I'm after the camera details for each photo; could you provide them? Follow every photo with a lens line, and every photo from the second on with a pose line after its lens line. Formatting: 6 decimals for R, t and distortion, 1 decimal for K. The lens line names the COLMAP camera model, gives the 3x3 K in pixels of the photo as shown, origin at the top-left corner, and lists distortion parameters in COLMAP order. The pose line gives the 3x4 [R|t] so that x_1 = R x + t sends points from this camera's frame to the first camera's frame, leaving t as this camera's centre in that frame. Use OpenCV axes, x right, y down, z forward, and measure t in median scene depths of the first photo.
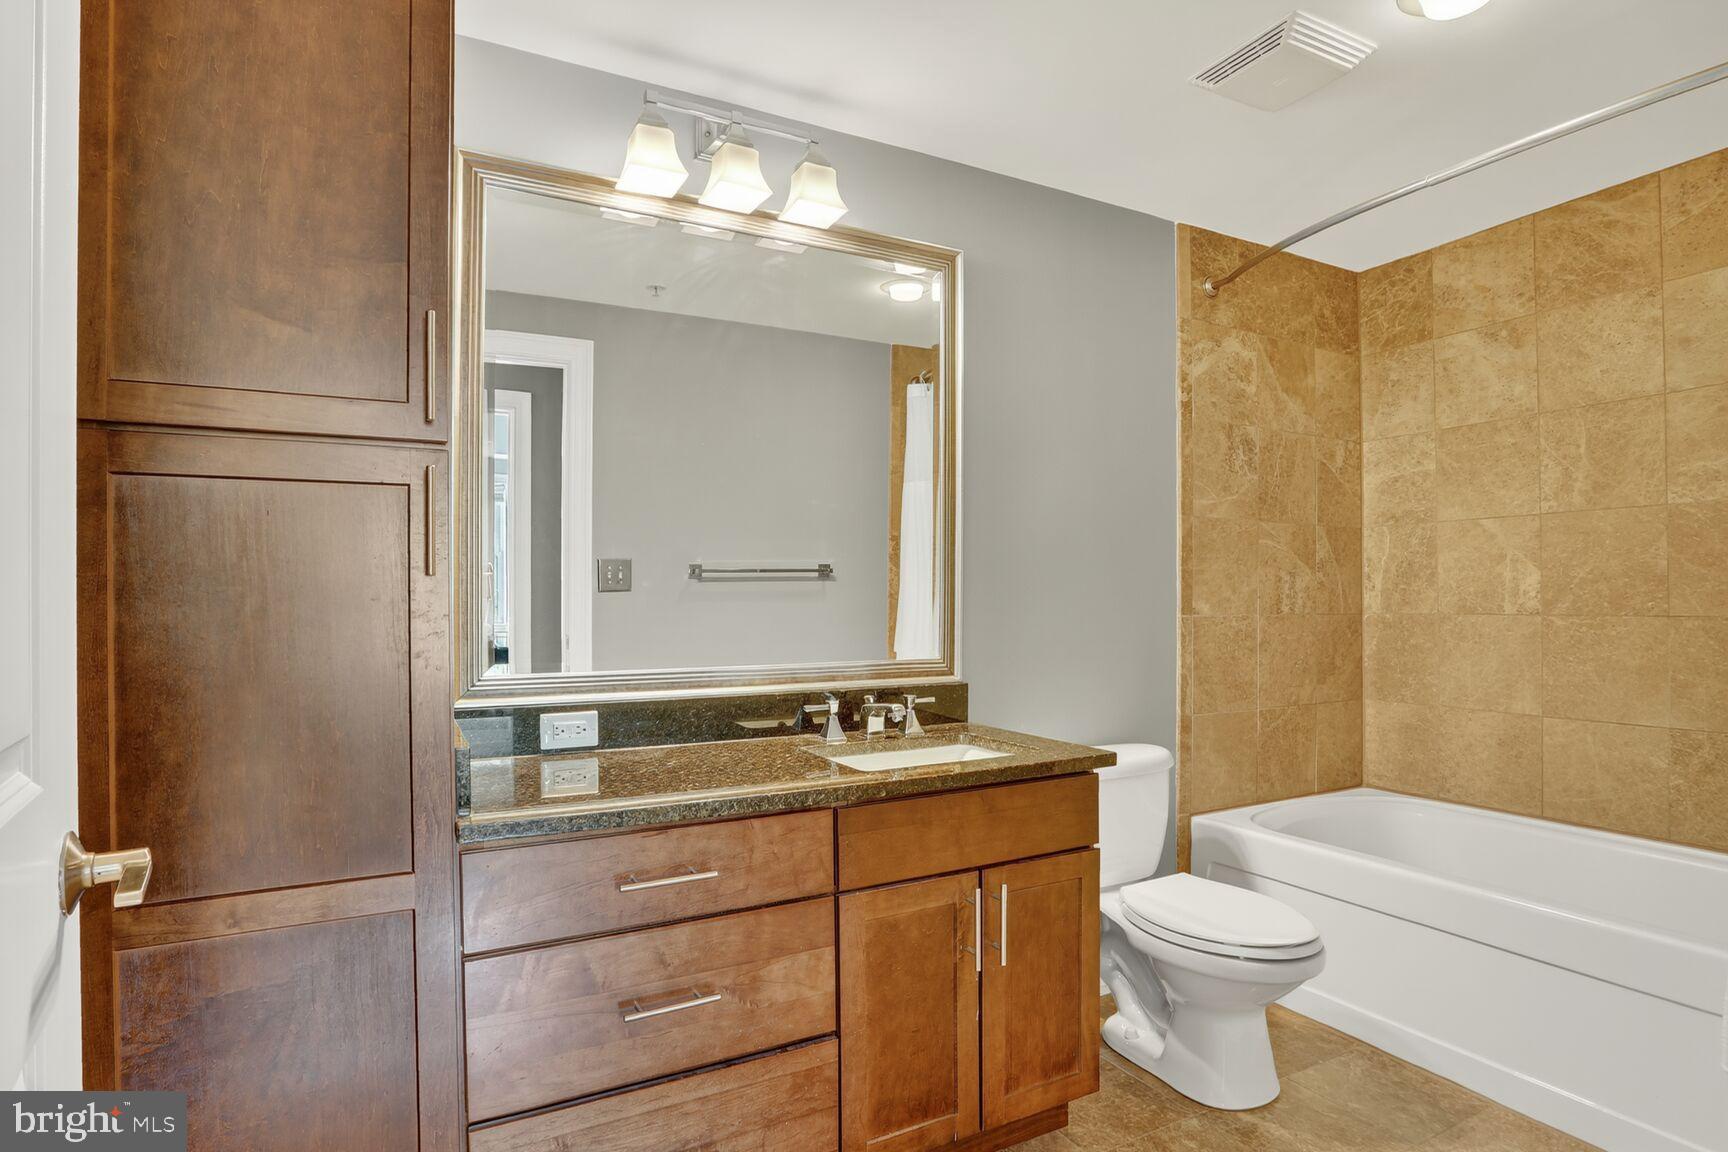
lens RADIAL K [[898.1, 0, 845.9], [0, 898.1, 601.7], [0, 0, 1]] dist [-0.054980, 0.000575]
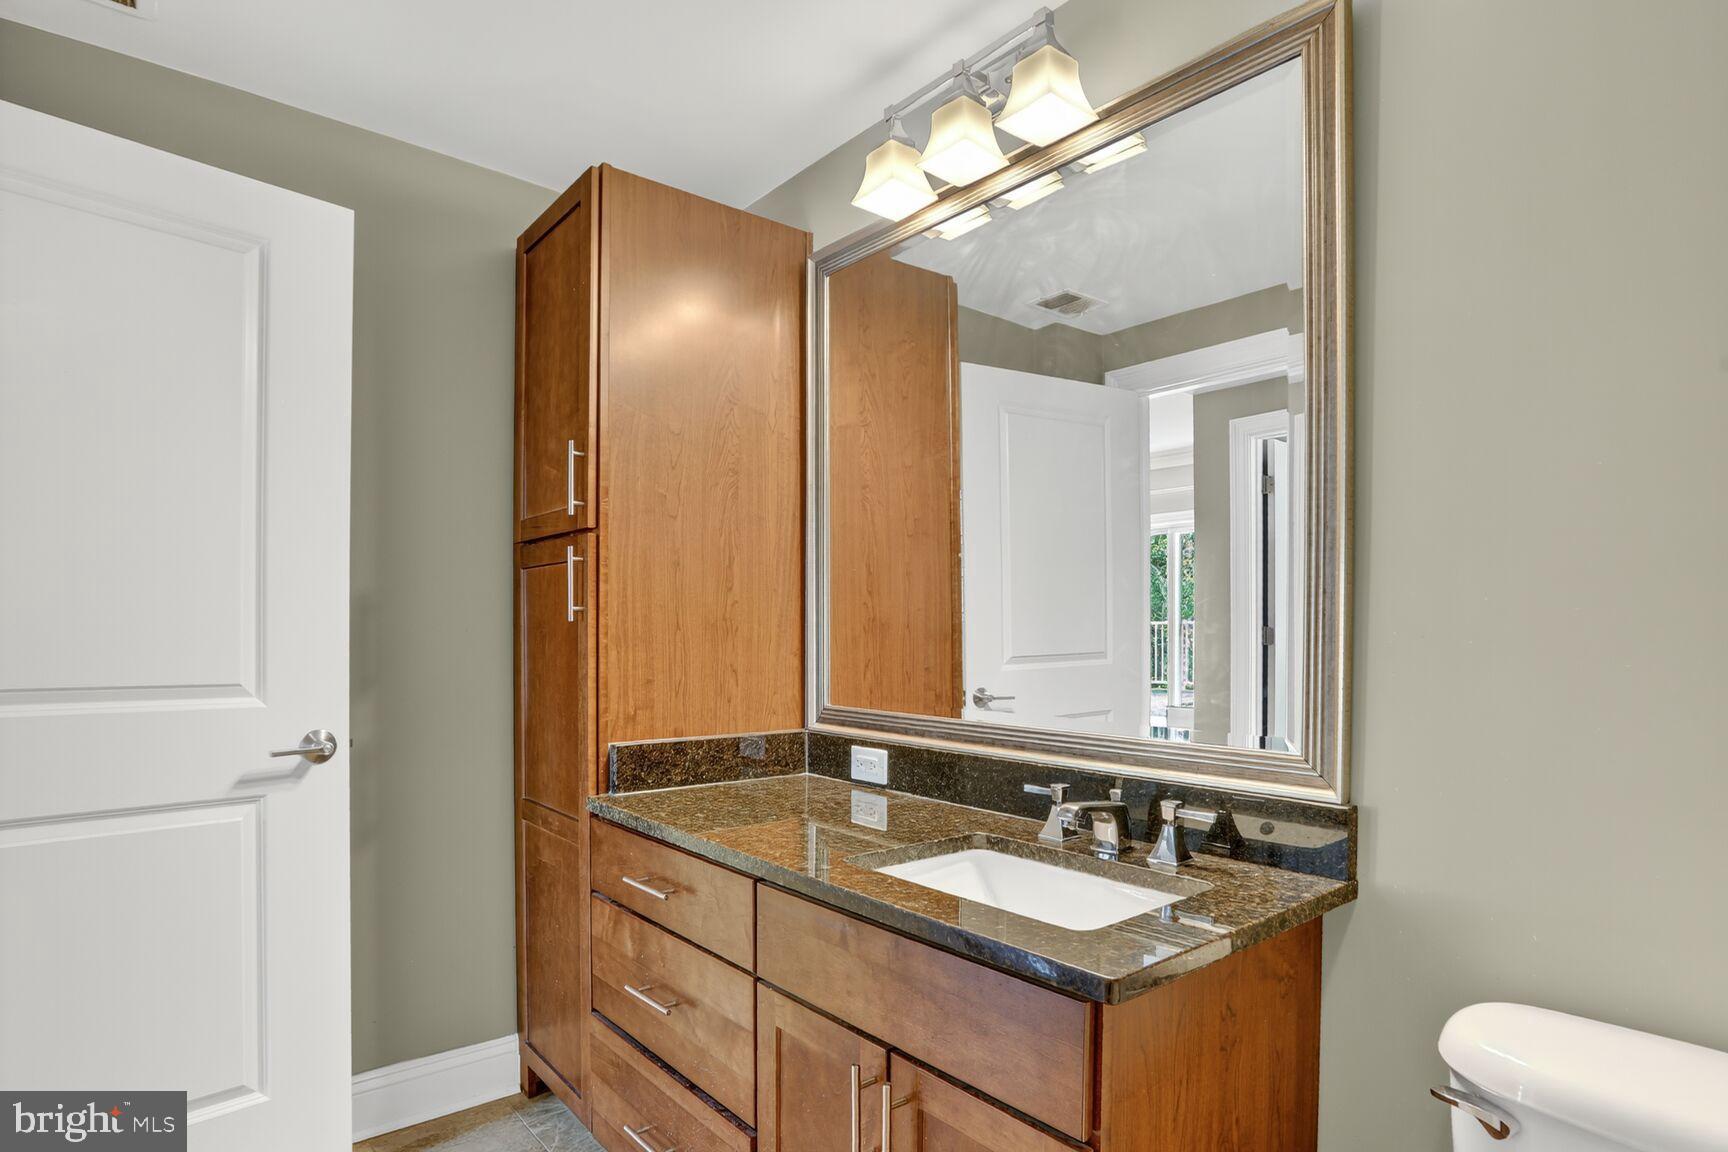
lens RADIAL K [[898.1, 0, 845.9], [0, 898.1, 601.7], [0, 0, 1]] dist [-0.054980, 0.000575]
pose [[0.199821, -0.033977, -0.979243, 0.741363], [-0.008225, 0.999305, -0.036351, -0.011328], [0.979798, 0.015318, 0.199403, 0.762255]]
